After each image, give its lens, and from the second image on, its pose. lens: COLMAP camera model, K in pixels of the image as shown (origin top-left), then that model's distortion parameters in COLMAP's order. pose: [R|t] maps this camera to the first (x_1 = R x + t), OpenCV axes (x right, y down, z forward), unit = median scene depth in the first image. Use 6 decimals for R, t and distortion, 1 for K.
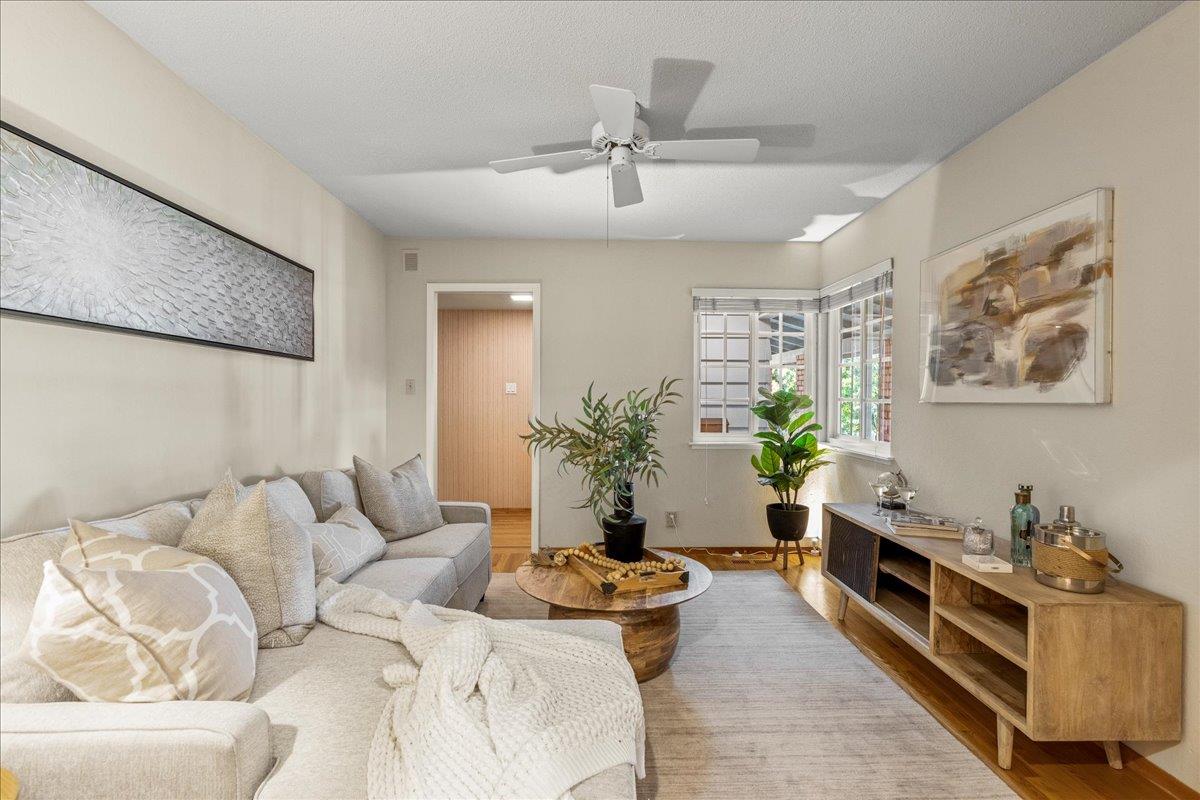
lens RADIAL K [[552.7, 0, 600.5], [0, 552.7, 397.4], [0, 0, 1]] dist [-0.014025, 0.000804]
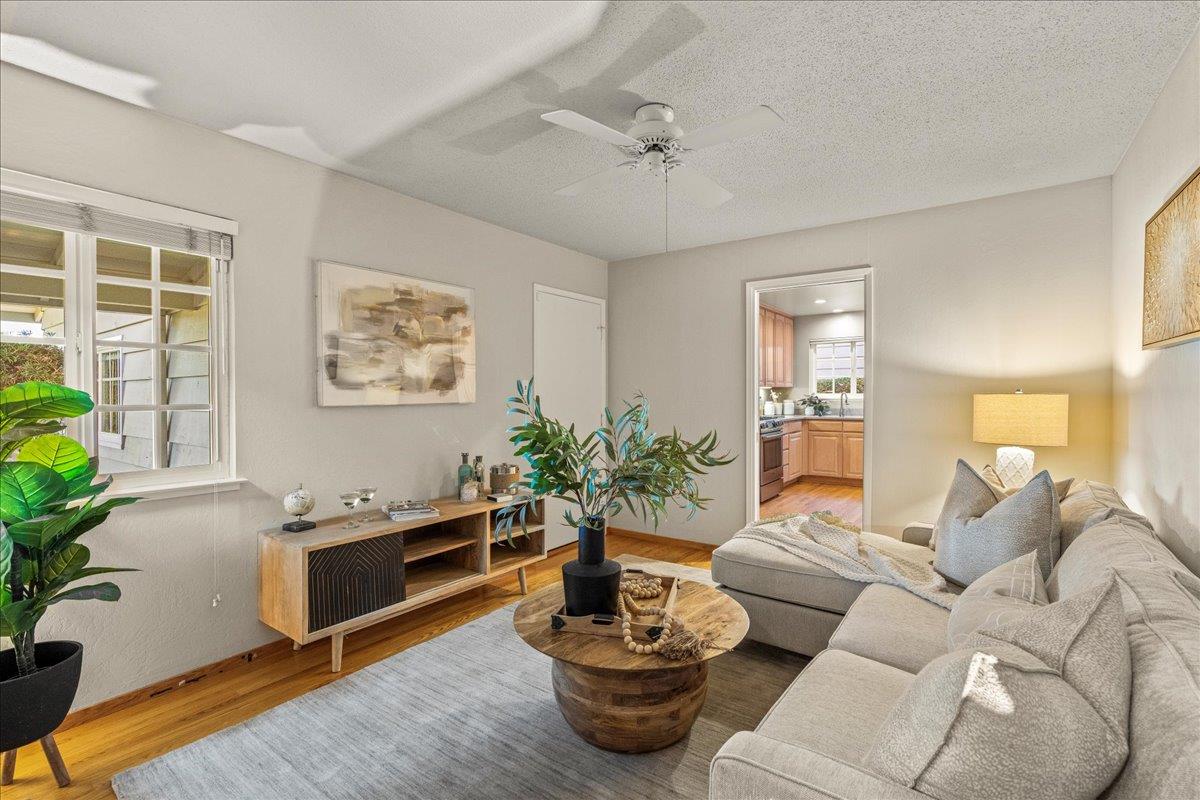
lens RADIAL K [[552.7, 0, 611.7], [0, 552.7, 399.6], [0, 0, 1]] dist [-0.014025, 0.000804]
pose [[-0.817908, -0.008352, 0.575288, -0.466210], [0.003333, 0.999809, 0.019254, -0.026069], [-0.575339, 0.017665, -0.817724, 1.830126]]
